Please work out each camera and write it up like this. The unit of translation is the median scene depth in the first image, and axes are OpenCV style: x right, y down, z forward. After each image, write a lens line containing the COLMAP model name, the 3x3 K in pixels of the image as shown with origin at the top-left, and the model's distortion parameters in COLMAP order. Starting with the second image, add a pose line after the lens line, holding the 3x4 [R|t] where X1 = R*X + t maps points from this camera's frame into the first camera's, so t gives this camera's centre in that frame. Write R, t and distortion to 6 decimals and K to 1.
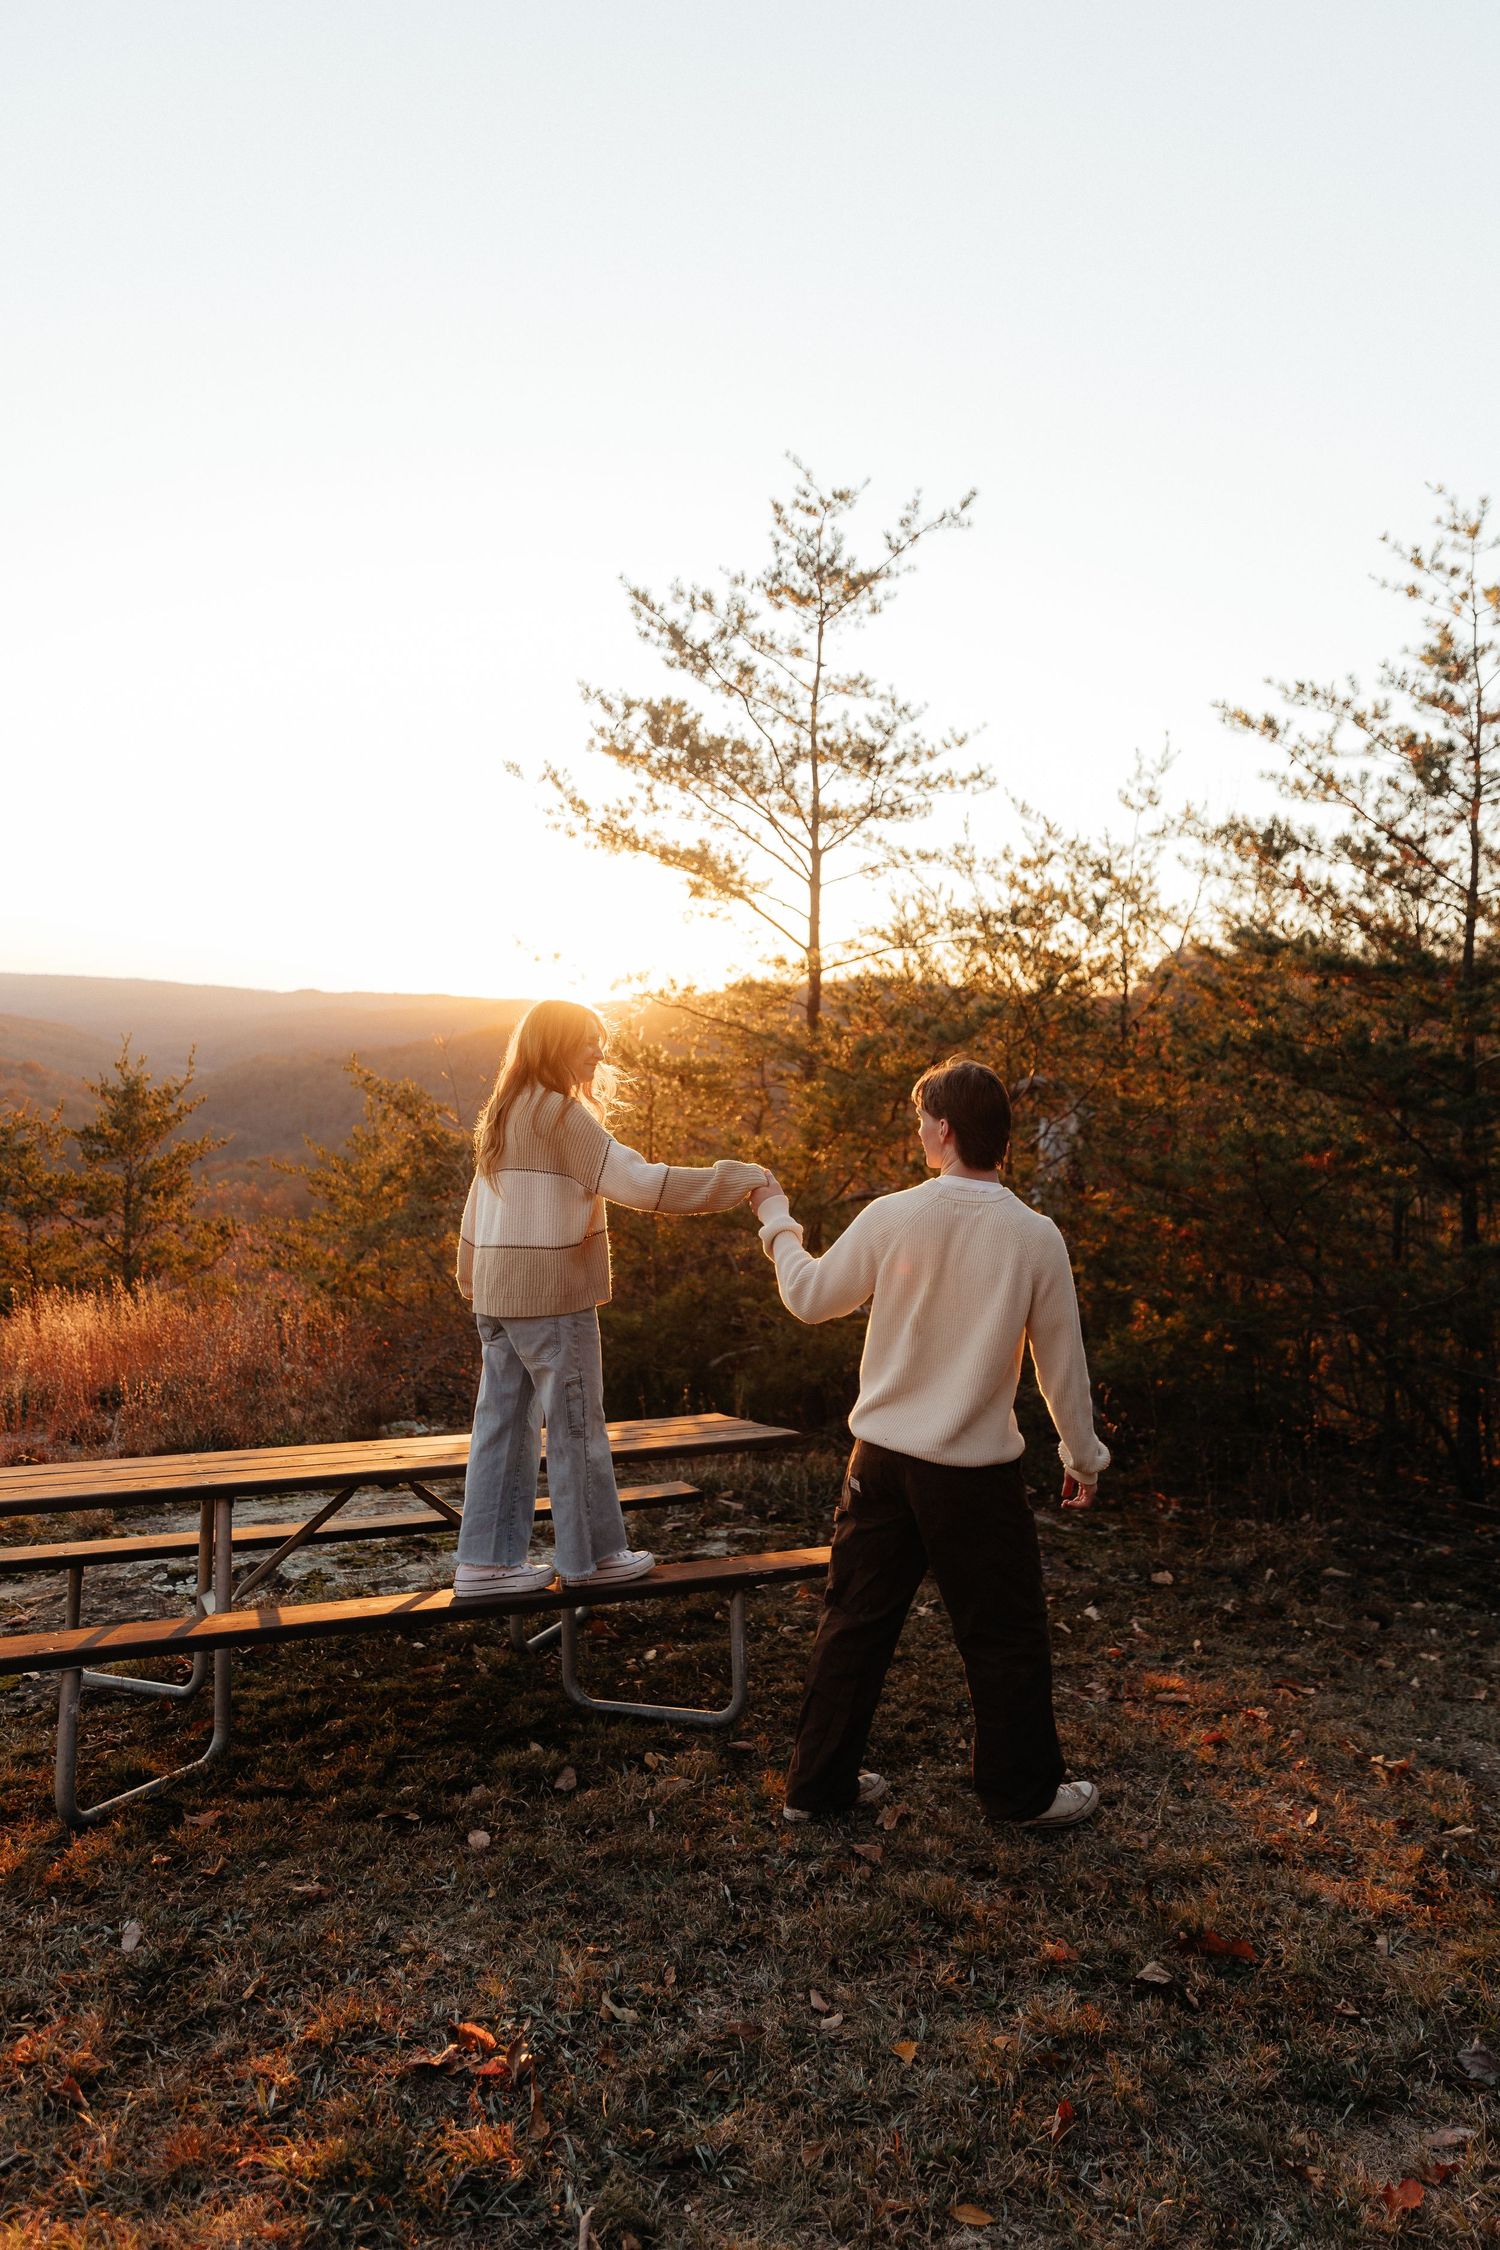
lens RADIAL K [[1560.6, 0, 805.8], [0, 1560.6, 1099.7], [0, 0, 1]] dist [0.024433, -0.008010]
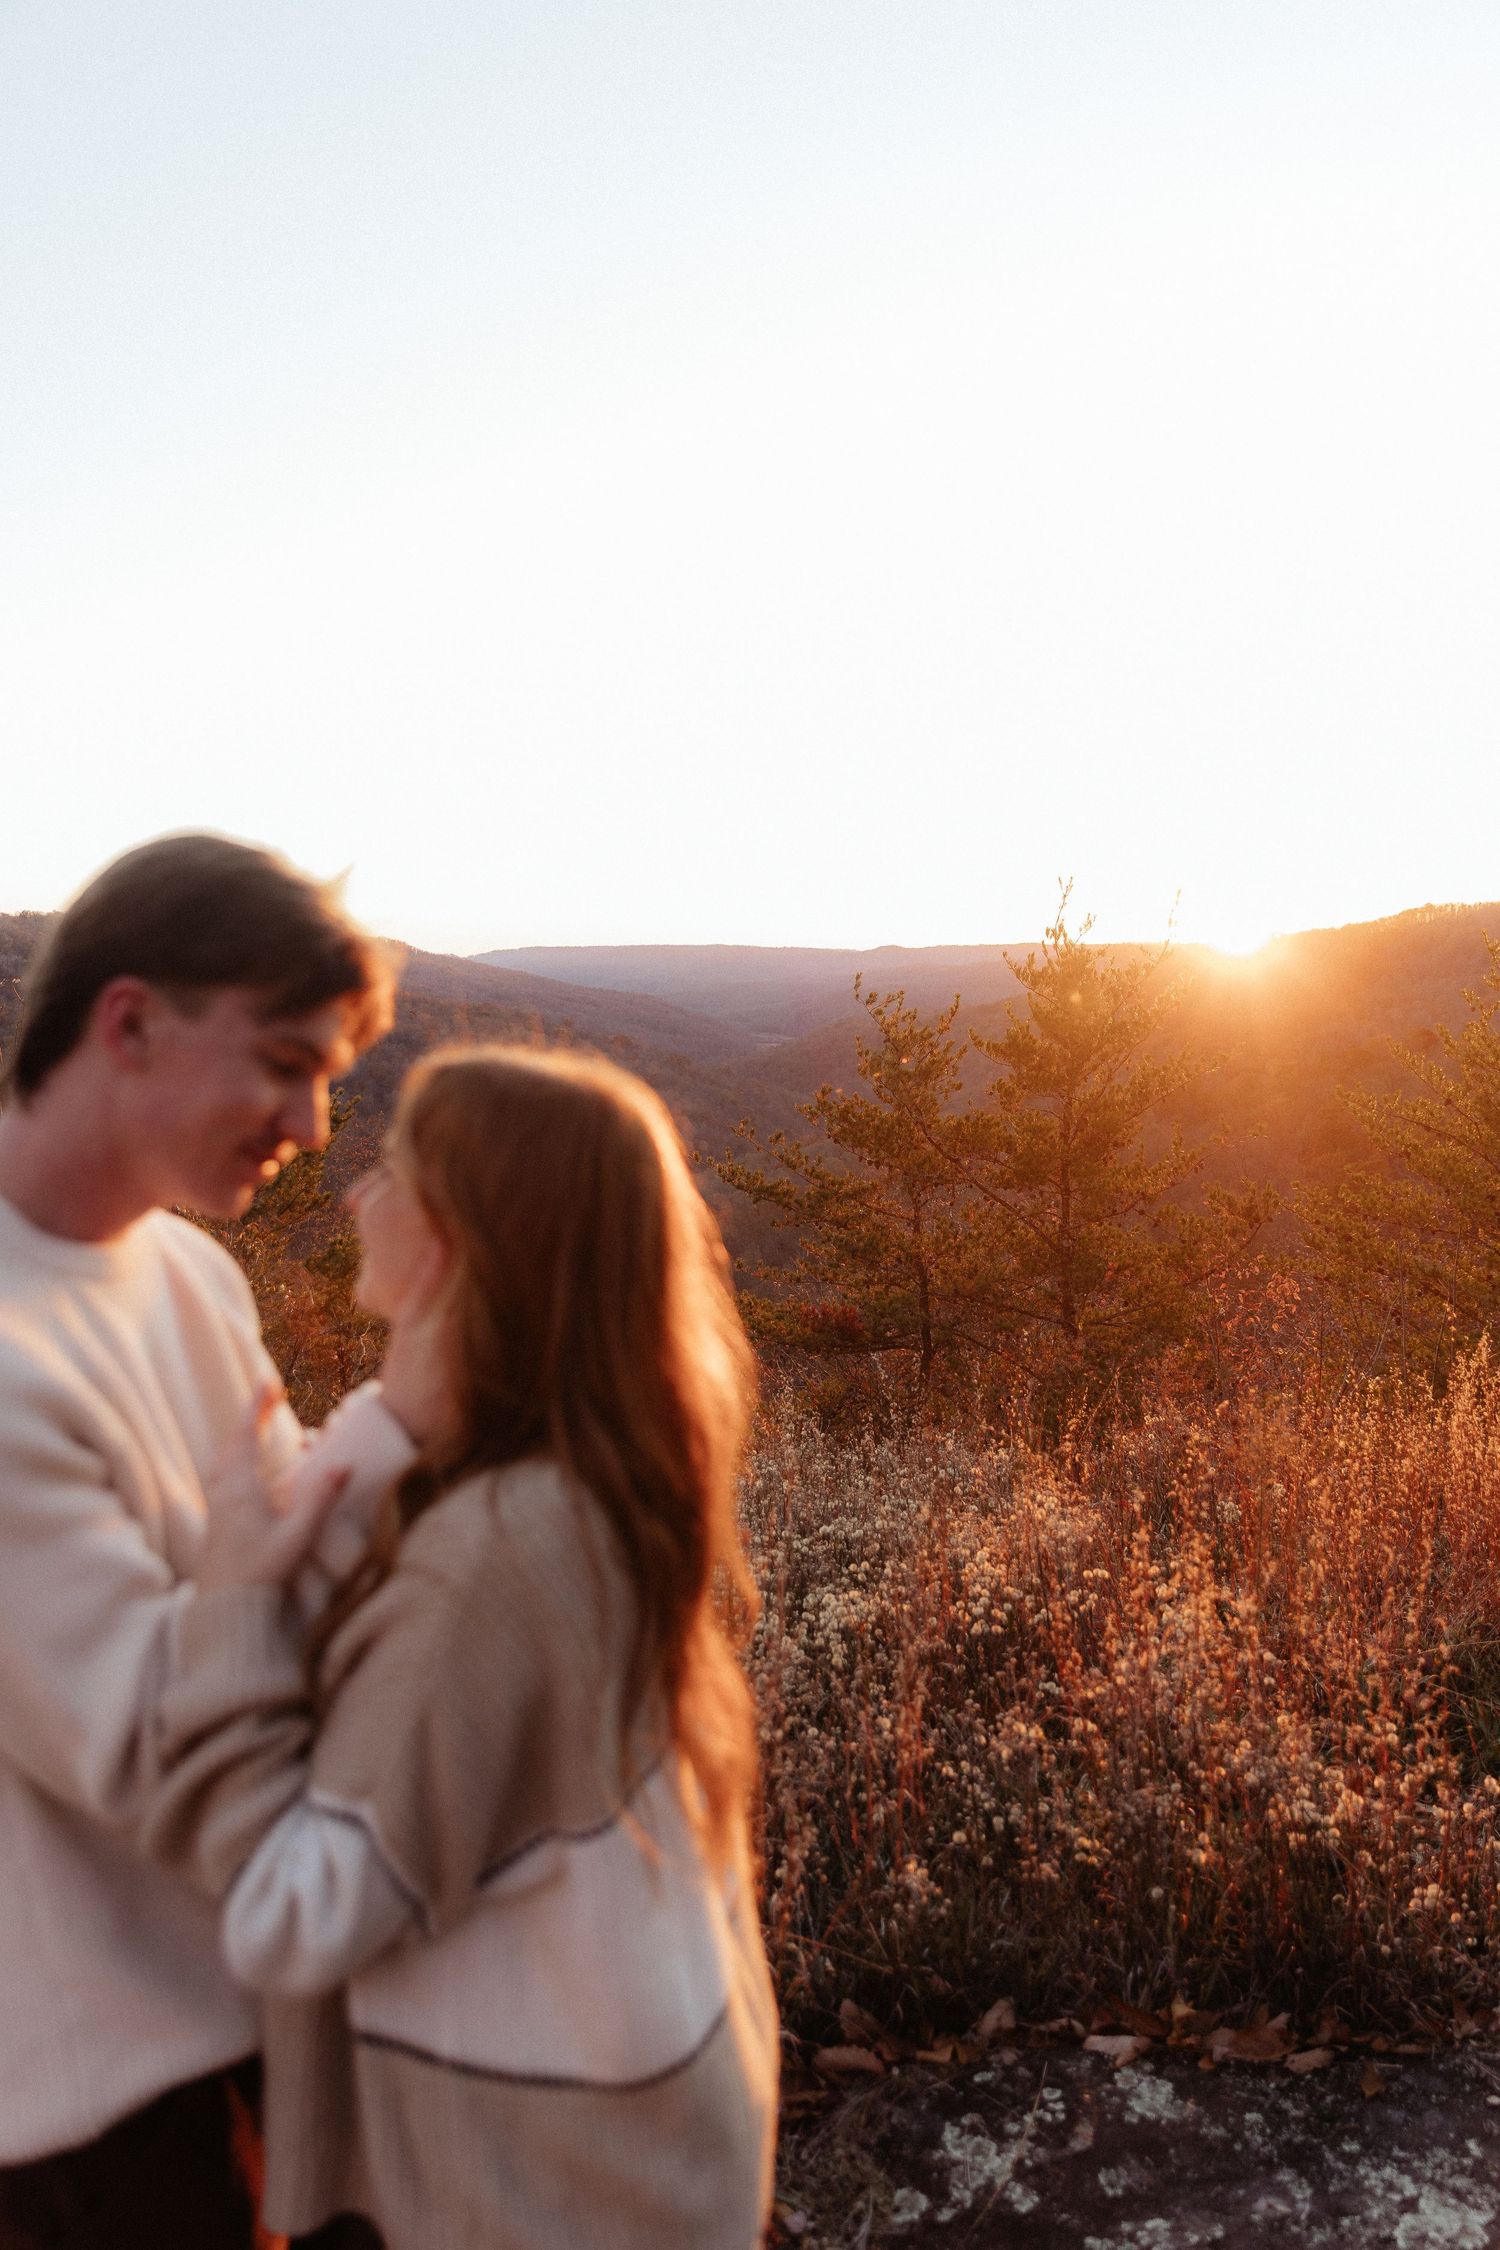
lens RADIAL K [[1768.3, 0, 758.1], [0, 1768.3, 1130.9], [0, 0, 1]] dist [0.018222, 0.002837]
pose [[0.928543, -0.013397, -0.370983, -0.557275], [0.028020, 0.999027, 0.034055, 0.052191], [0.370165, -0.042016, 0.928015, 0.631726]]
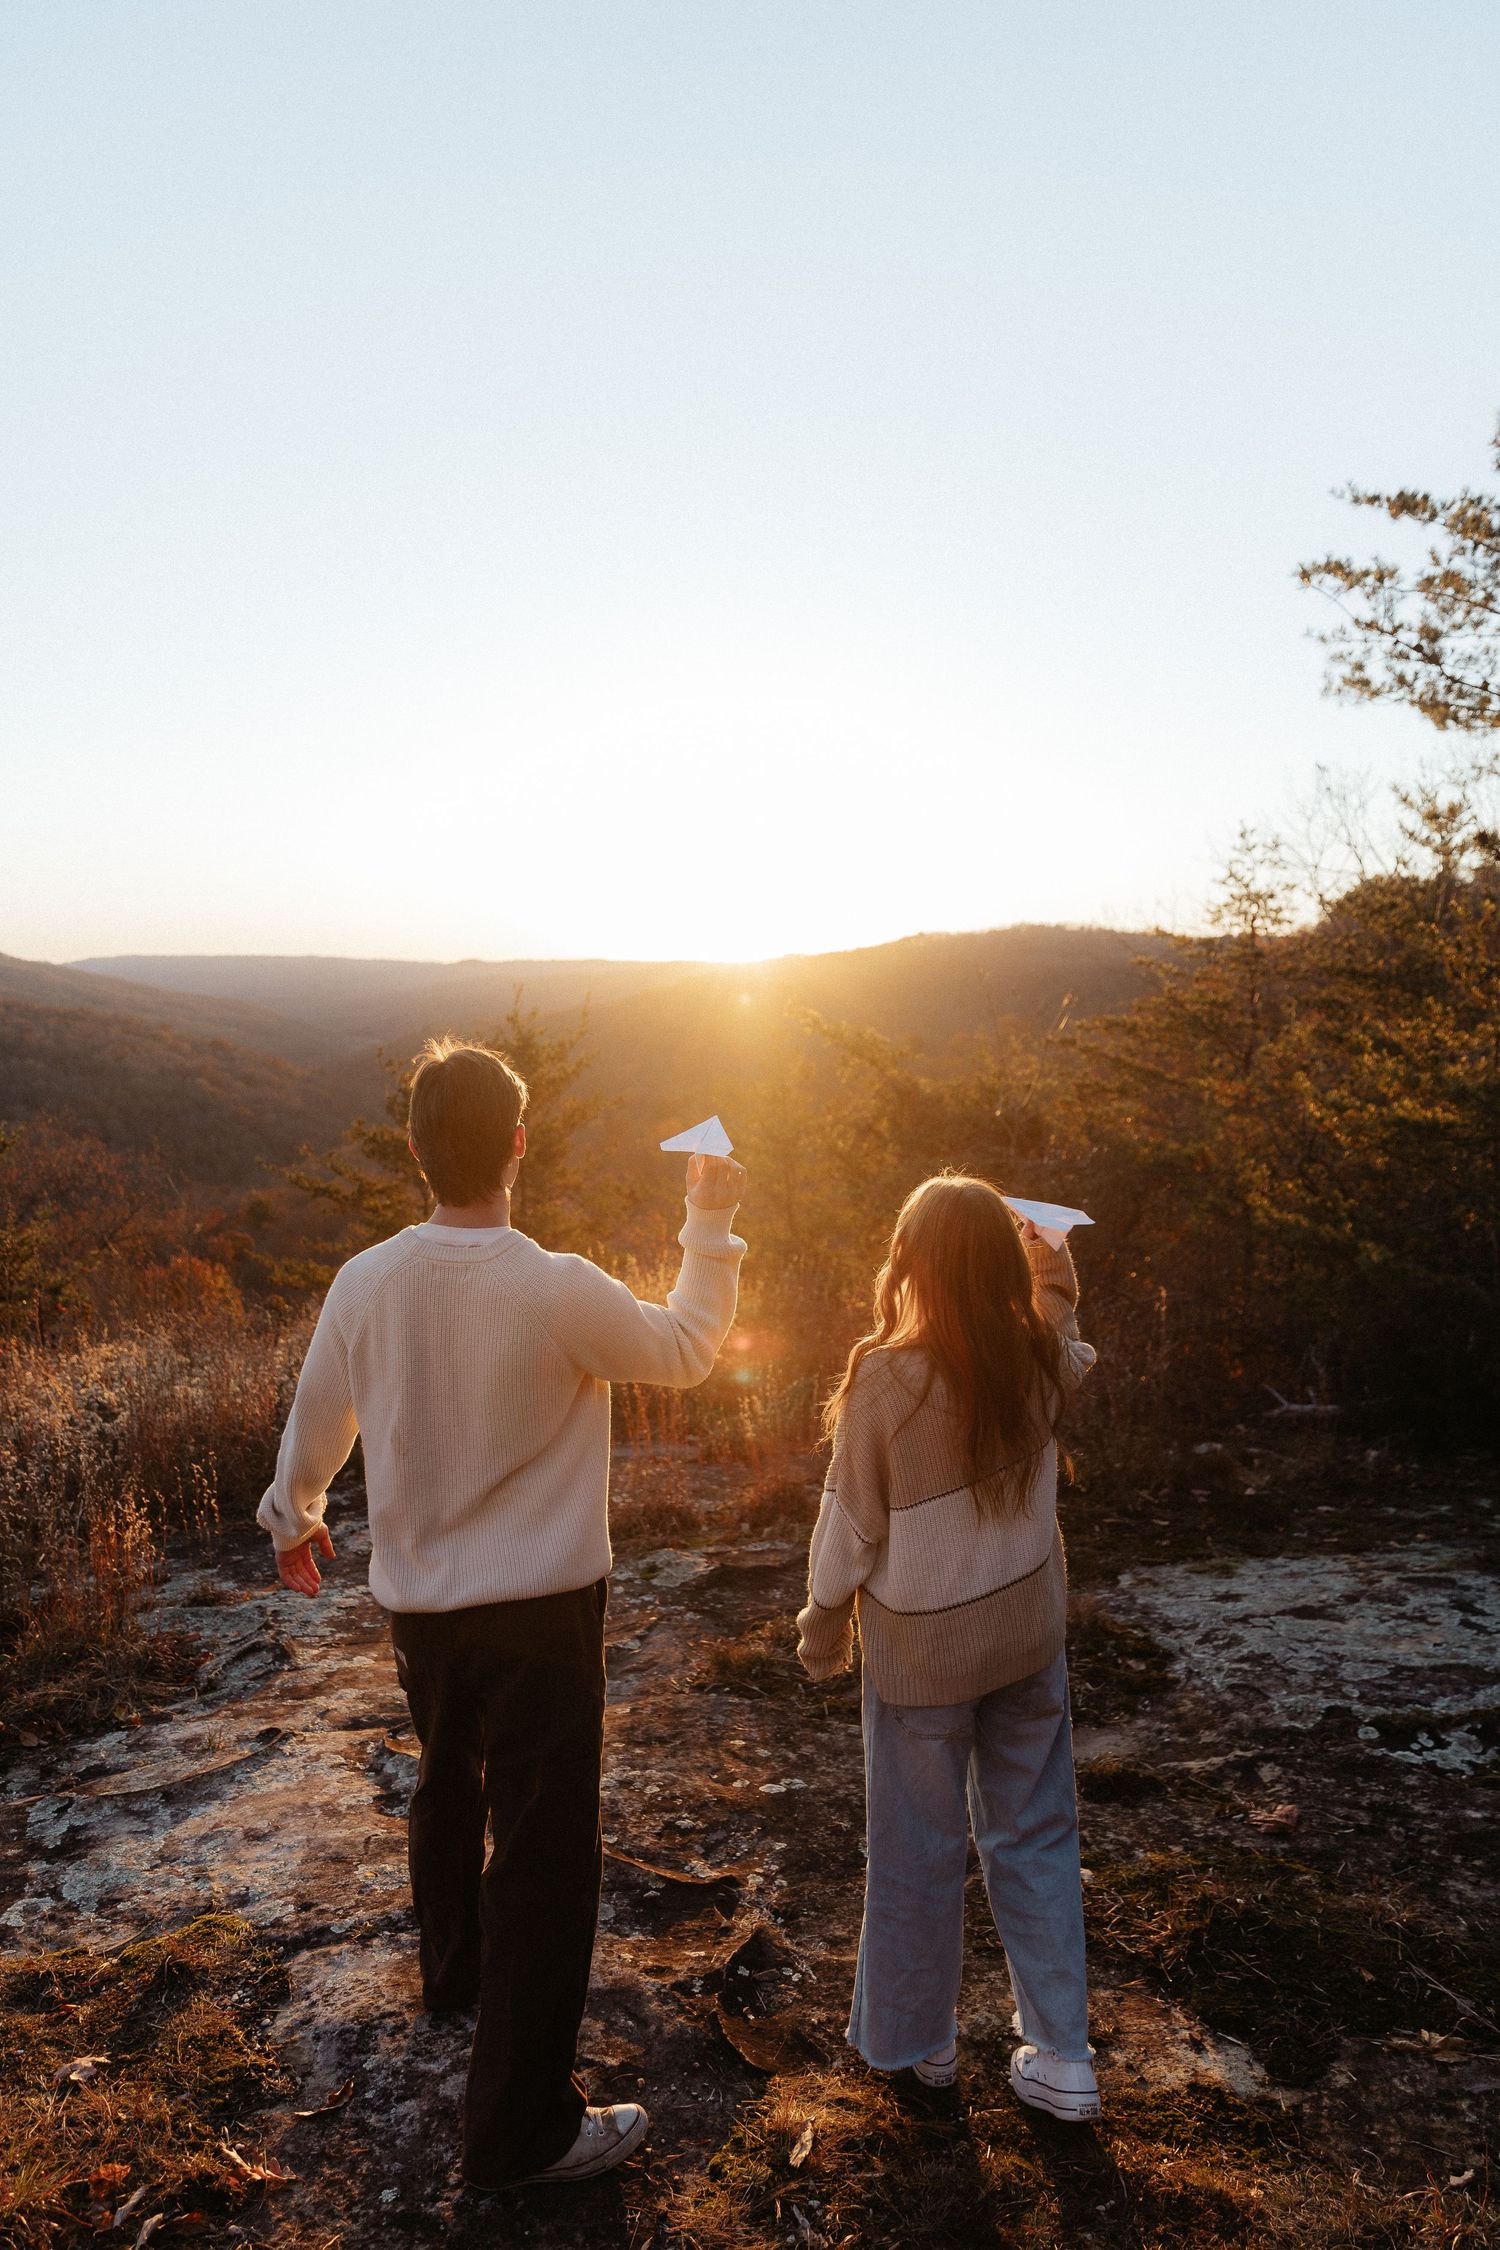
lens RADIAL K [[1560.6, 0, 763.7], [0, 1560.6, 1127.0], [0, 0, 1]] dist [0.024433, -0.008010]
pose [[0.992138, -0.024631, -0.122703, -0.339764], [0.030242, 0.998570, 0.044078, 0.010423], [0.121442, -0.047443, 0.991464, 0.197224]]
